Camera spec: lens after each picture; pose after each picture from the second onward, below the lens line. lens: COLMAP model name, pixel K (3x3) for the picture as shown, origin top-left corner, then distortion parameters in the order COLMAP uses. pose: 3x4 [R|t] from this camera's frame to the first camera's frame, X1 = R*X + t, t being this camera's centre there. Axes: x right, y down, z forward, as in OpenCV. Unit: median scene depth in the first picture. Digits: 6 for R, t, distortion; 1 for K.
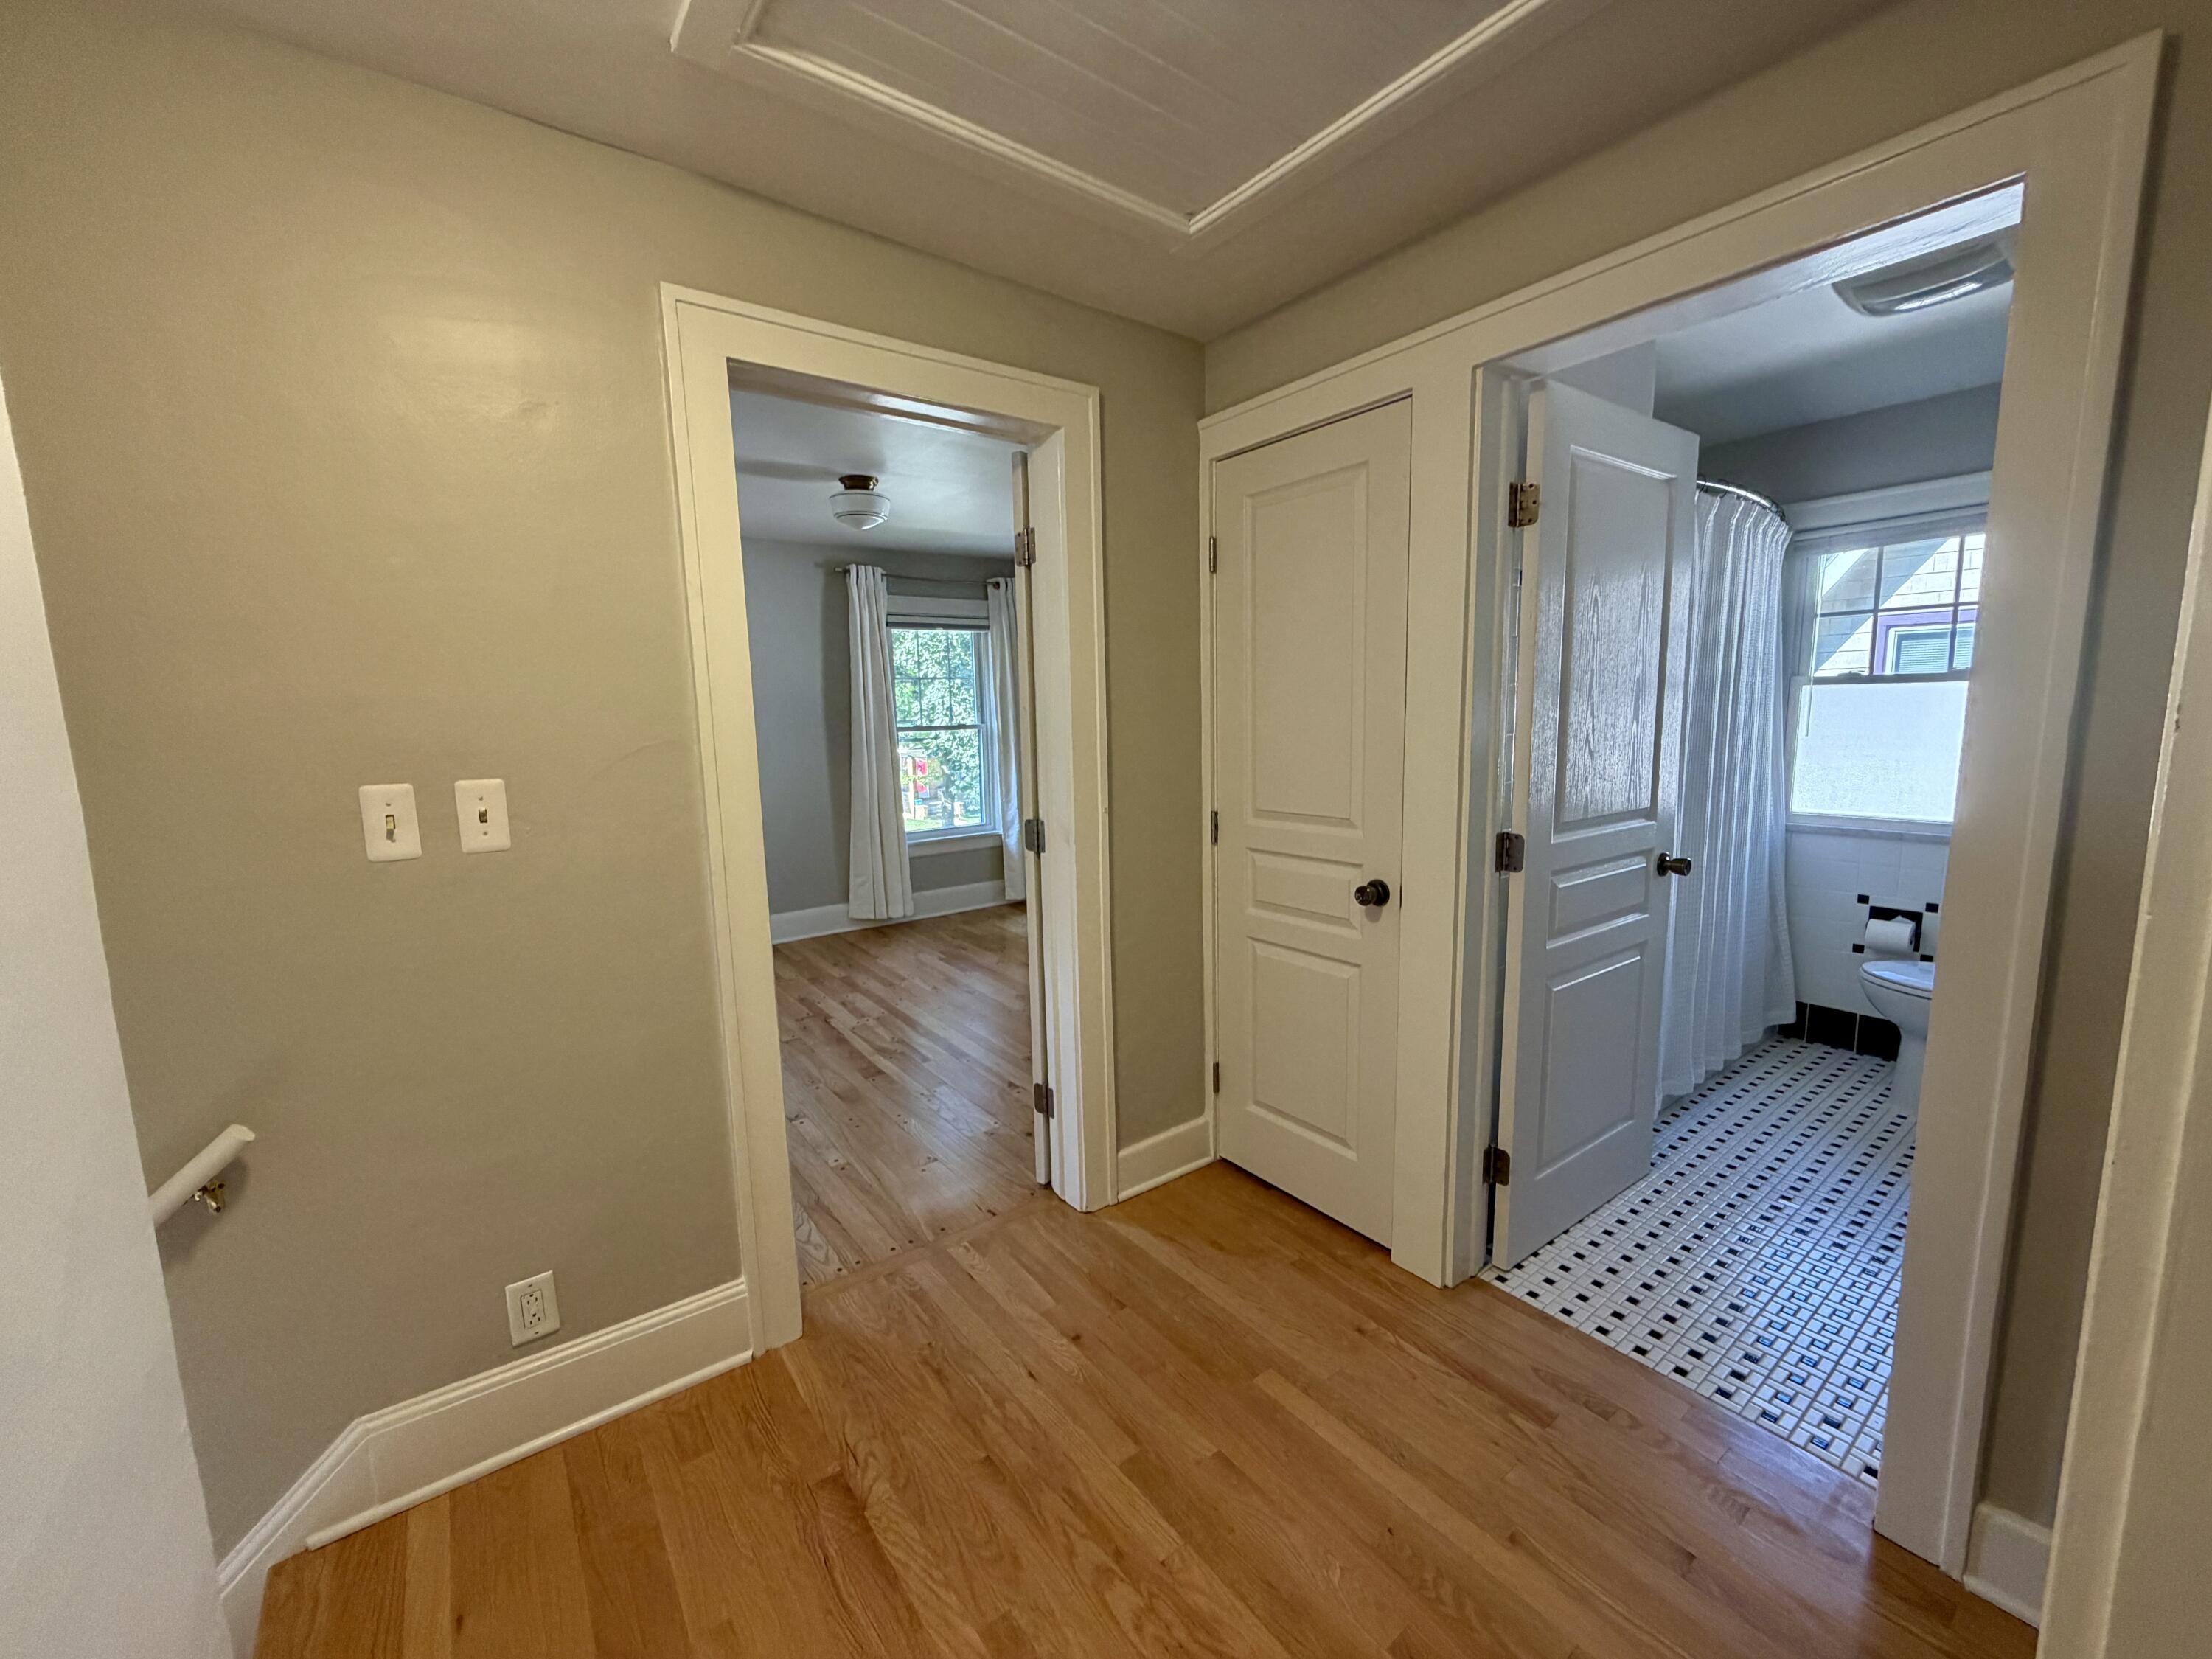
lens RADIAL K [[879.0, 0, 1105.7], [0, 879.0, 834.1], [0, 0, 1]] dist [0.000847, 0.001908]
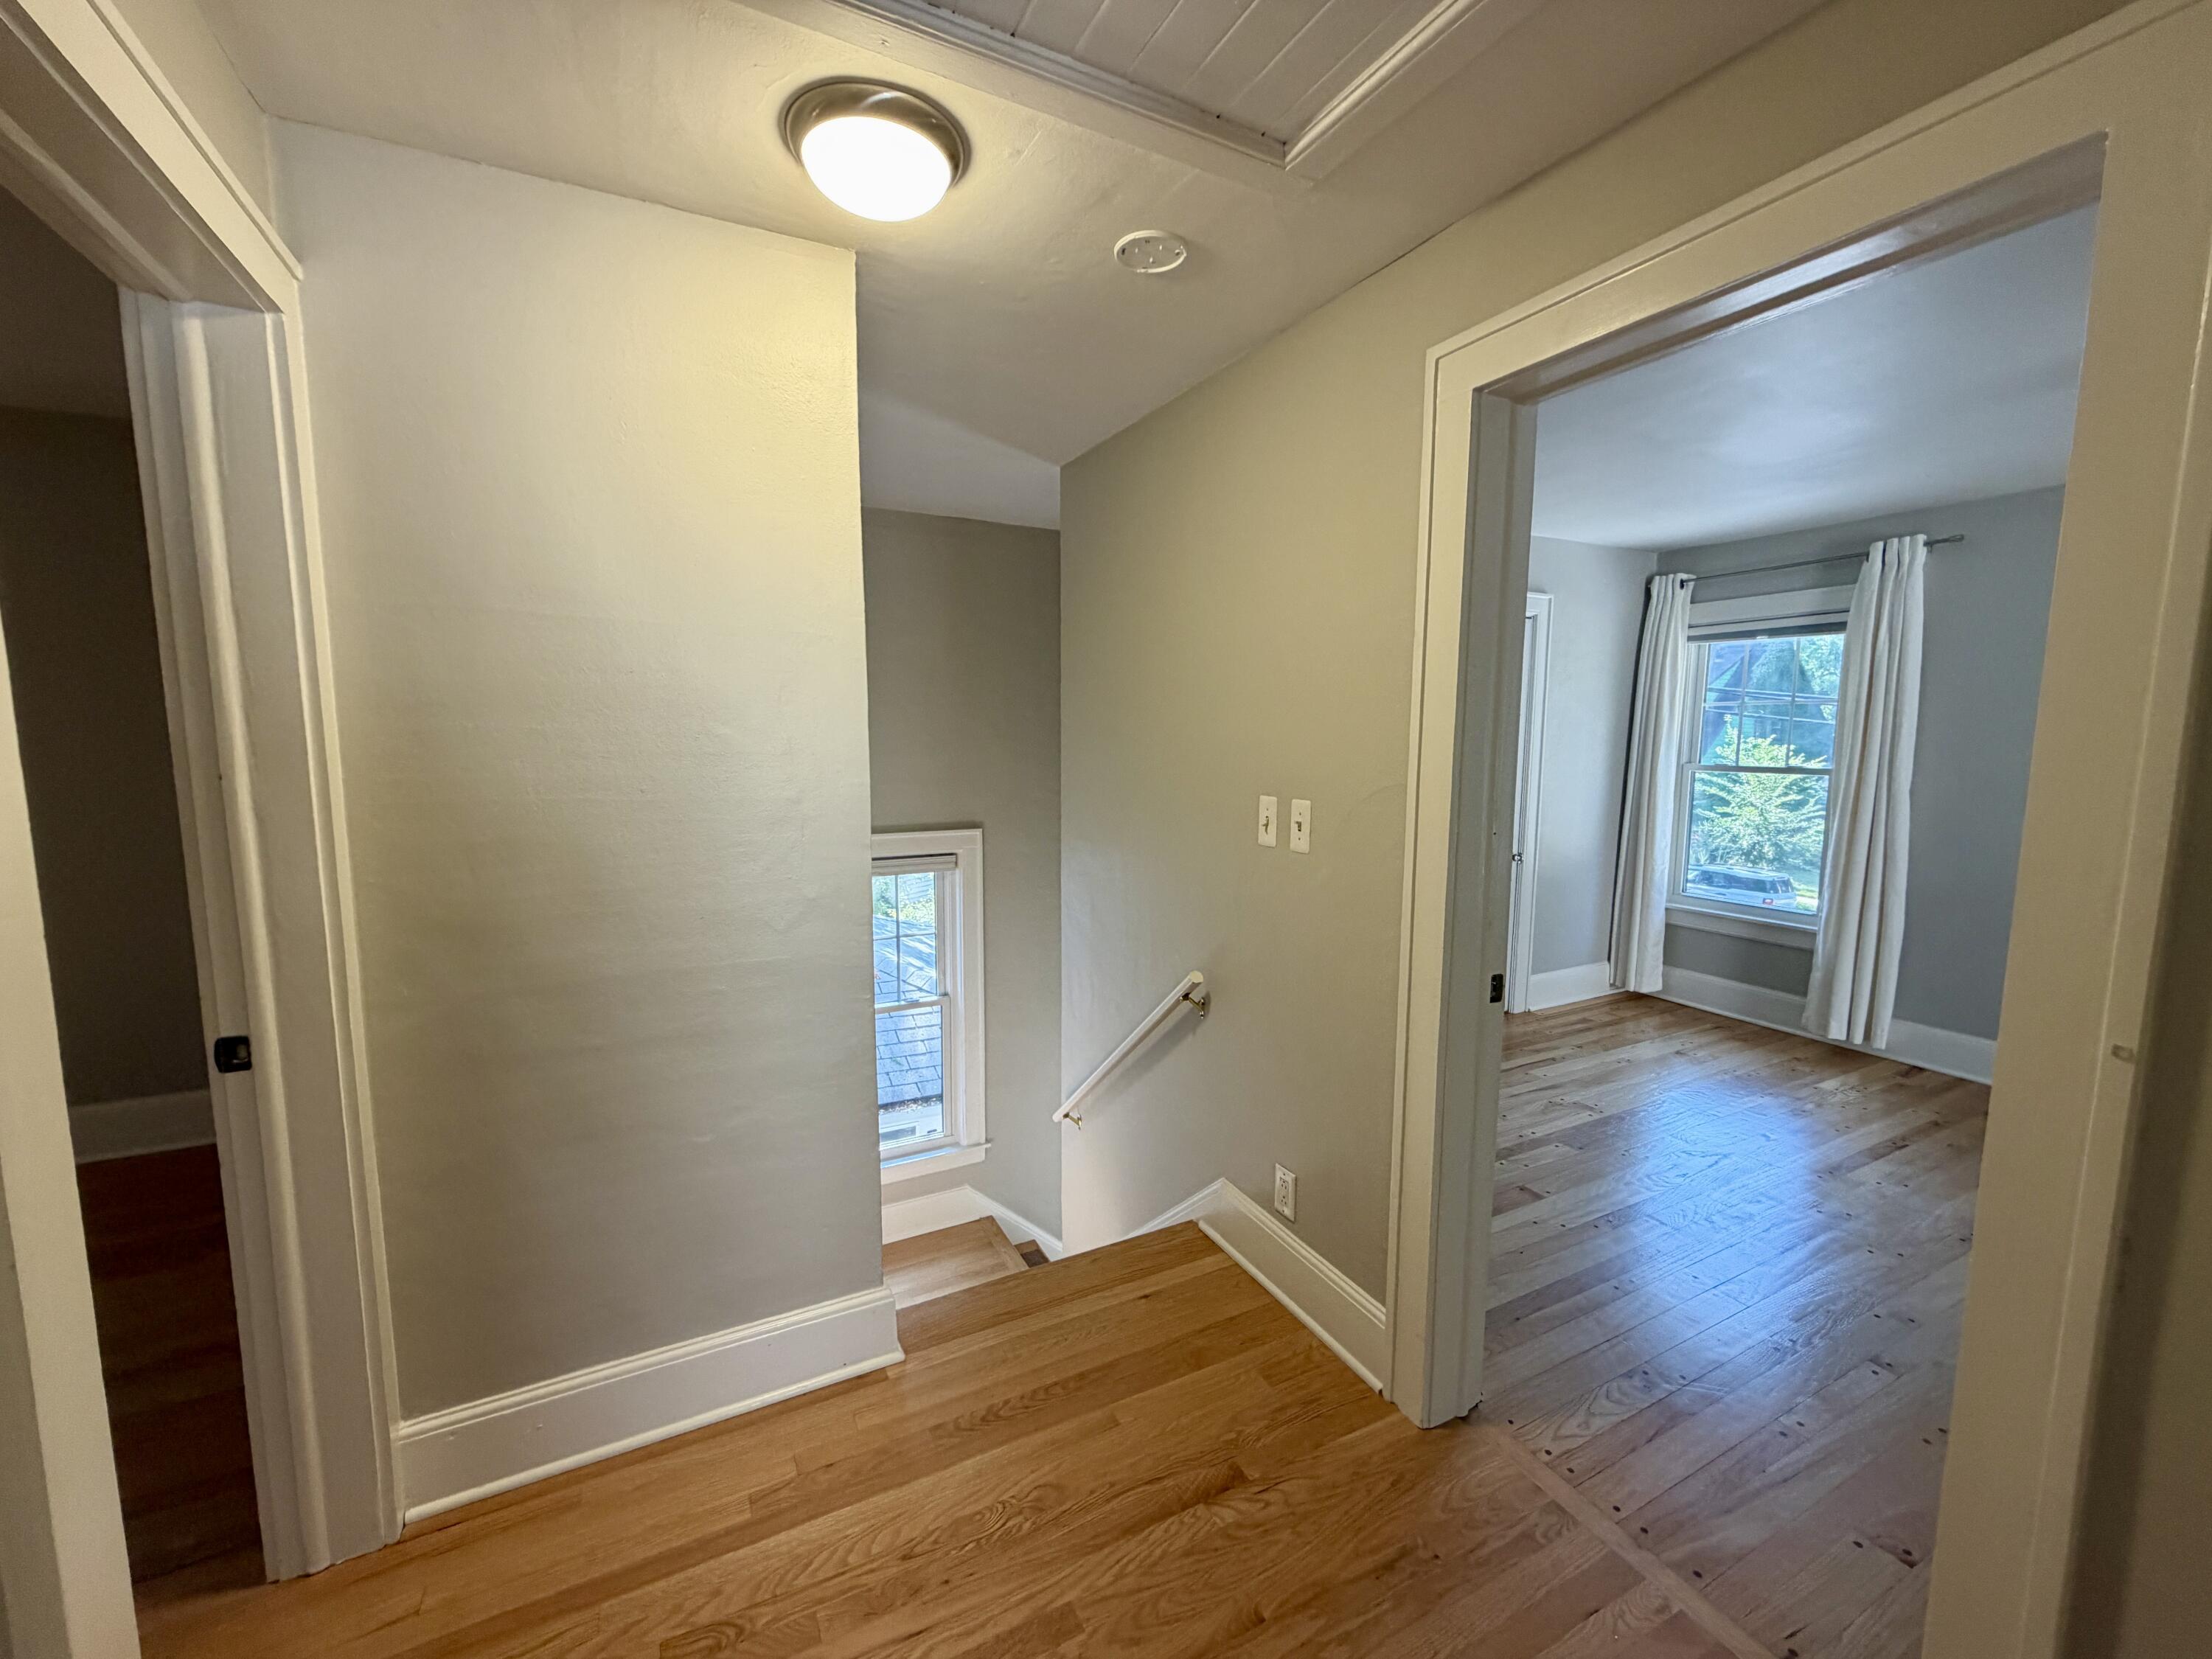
lens RADIAL K [[879.0, 0, 1097.2], [0, 879.0, 834.4], [0, 0, 1]] dist [0.000847, 0.001908]
pose [[-0.169356, 0.136435, -0.976066, 0.616282], [-0.139146, 0.977141, 0.160728, -0.165897], [0.975683, 0.163036, -0.146500, 0.806078]]
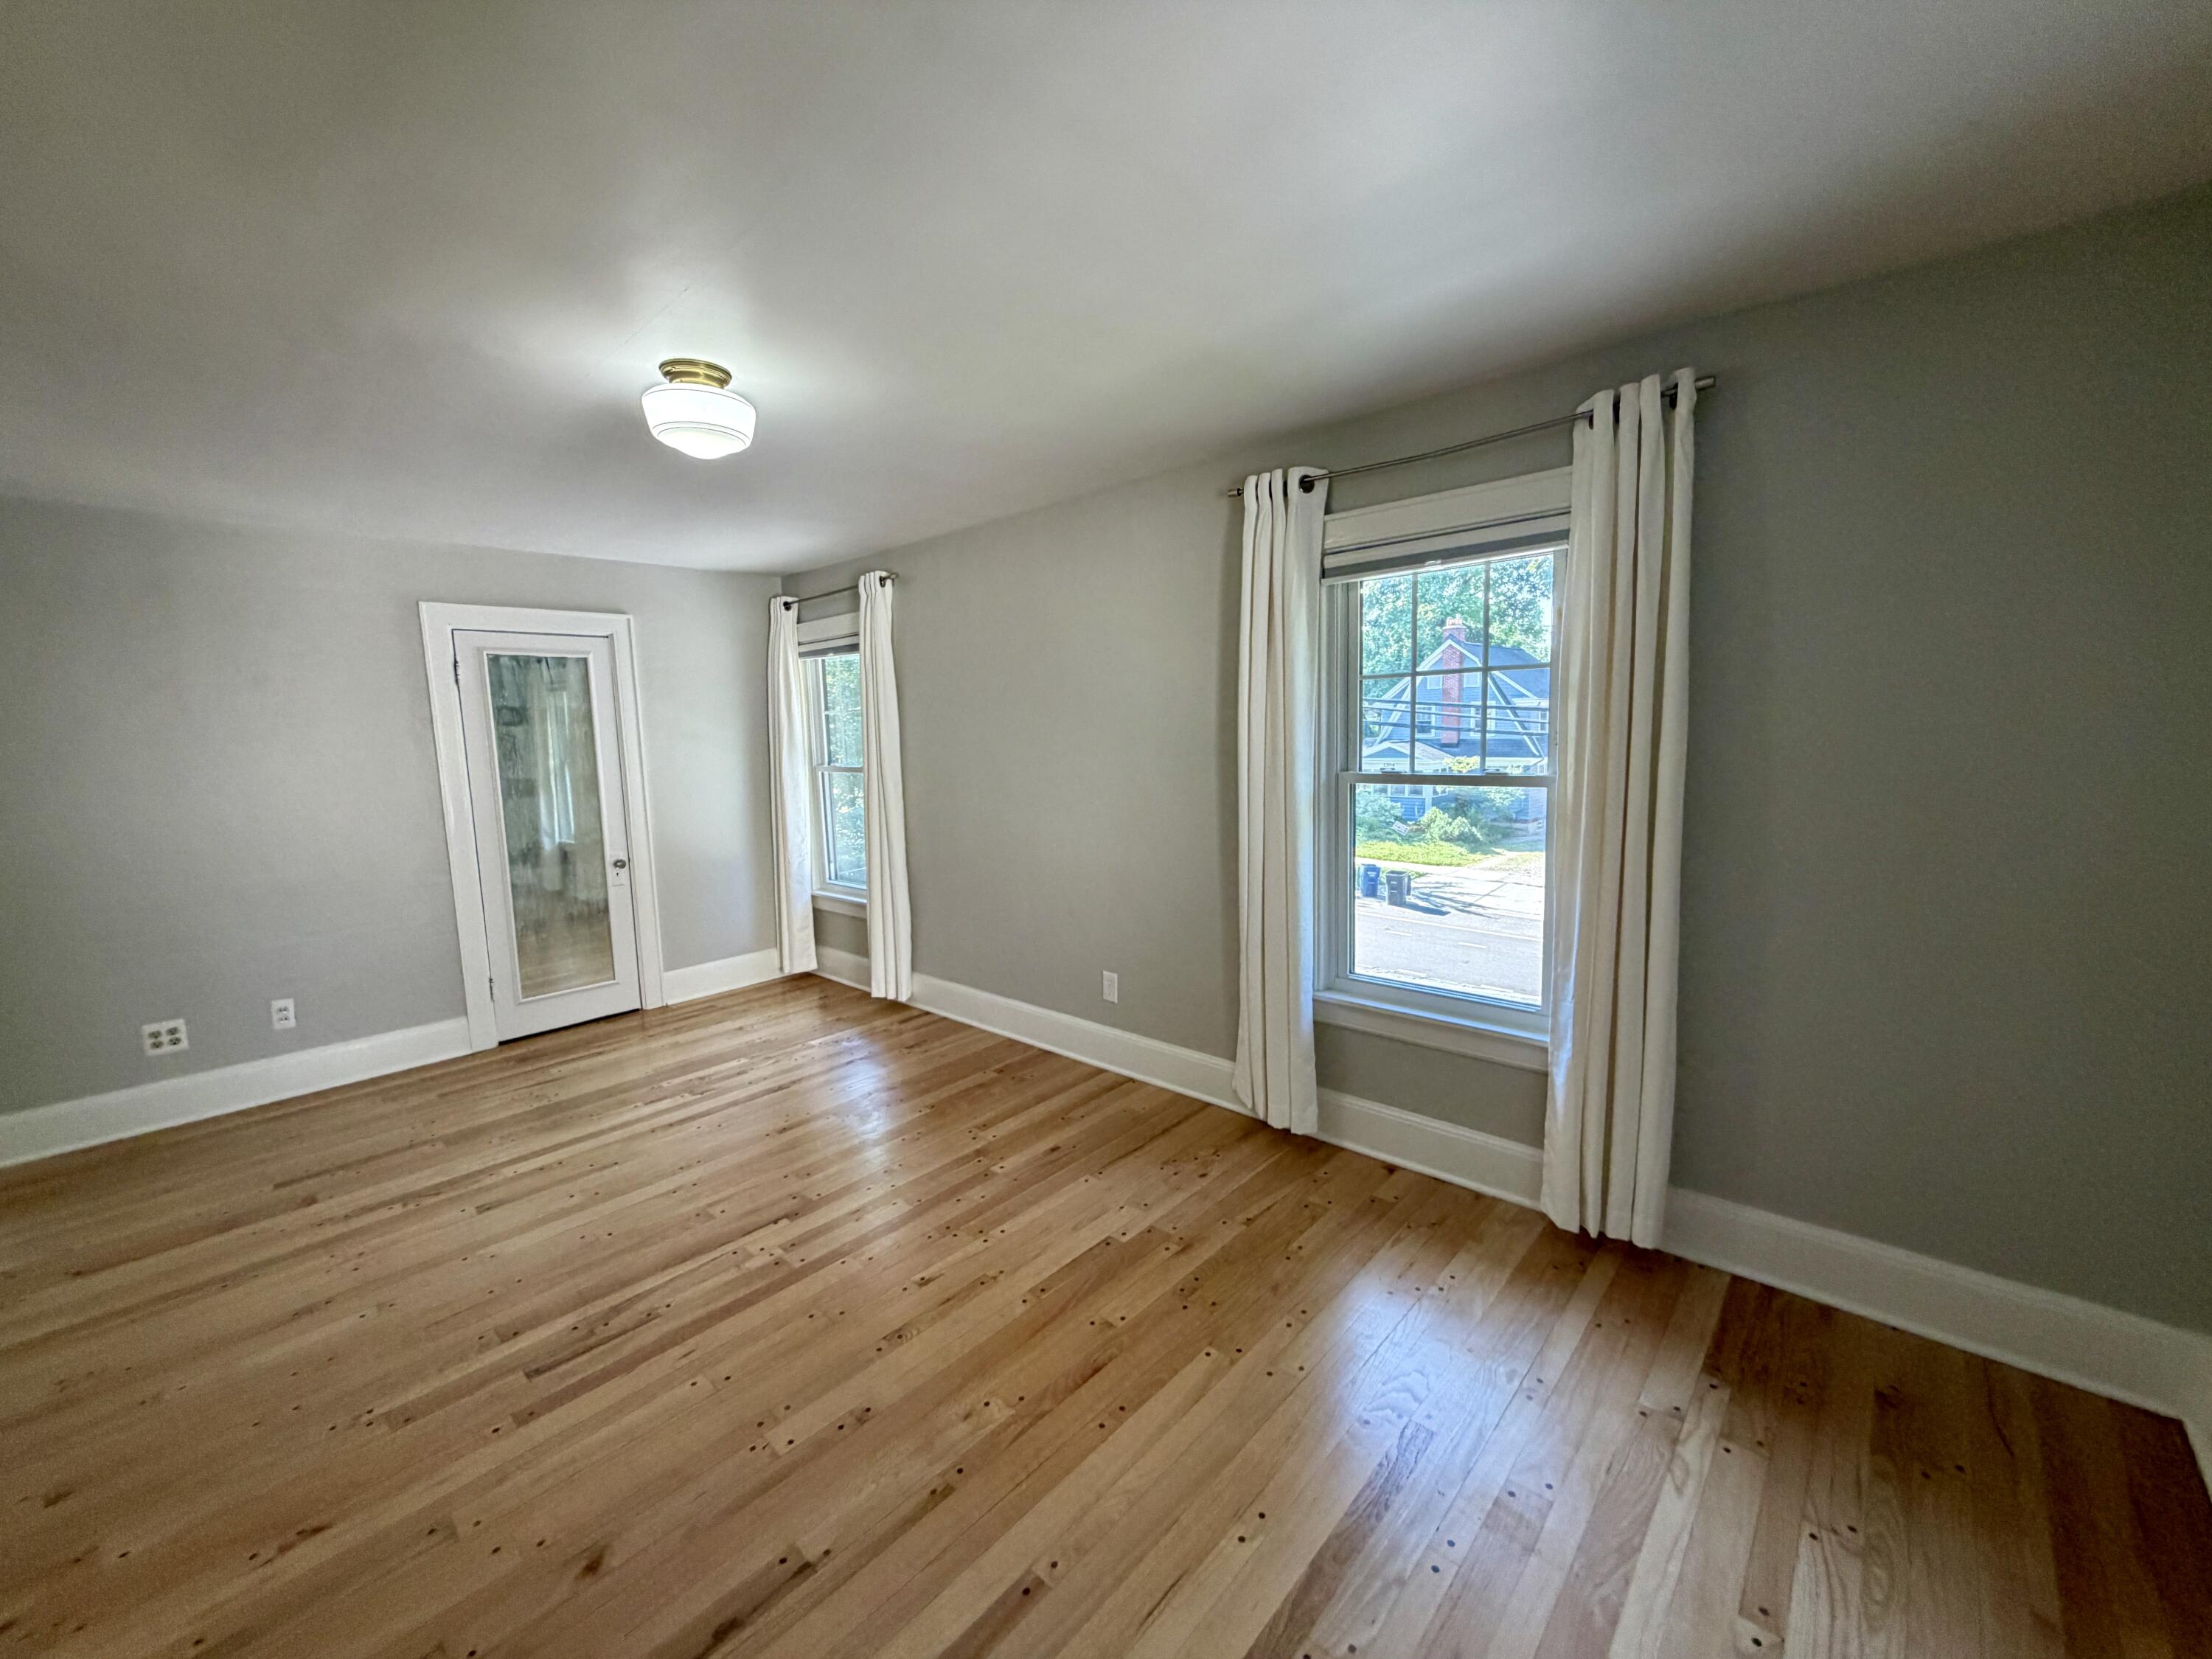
lens RADIAL K [[879.0, 0, 1098.3], [0, 879.0, 833.0], [0, 0, 1]] dist [0.000847, 0.001908]
pose [[0.174569, 0.139417, -0.974725, 0.801992], [-0.112098, 0.986303, 0.120997, -0.442984], [0.978243, 0.088142, 0.187806, 2.549226]]
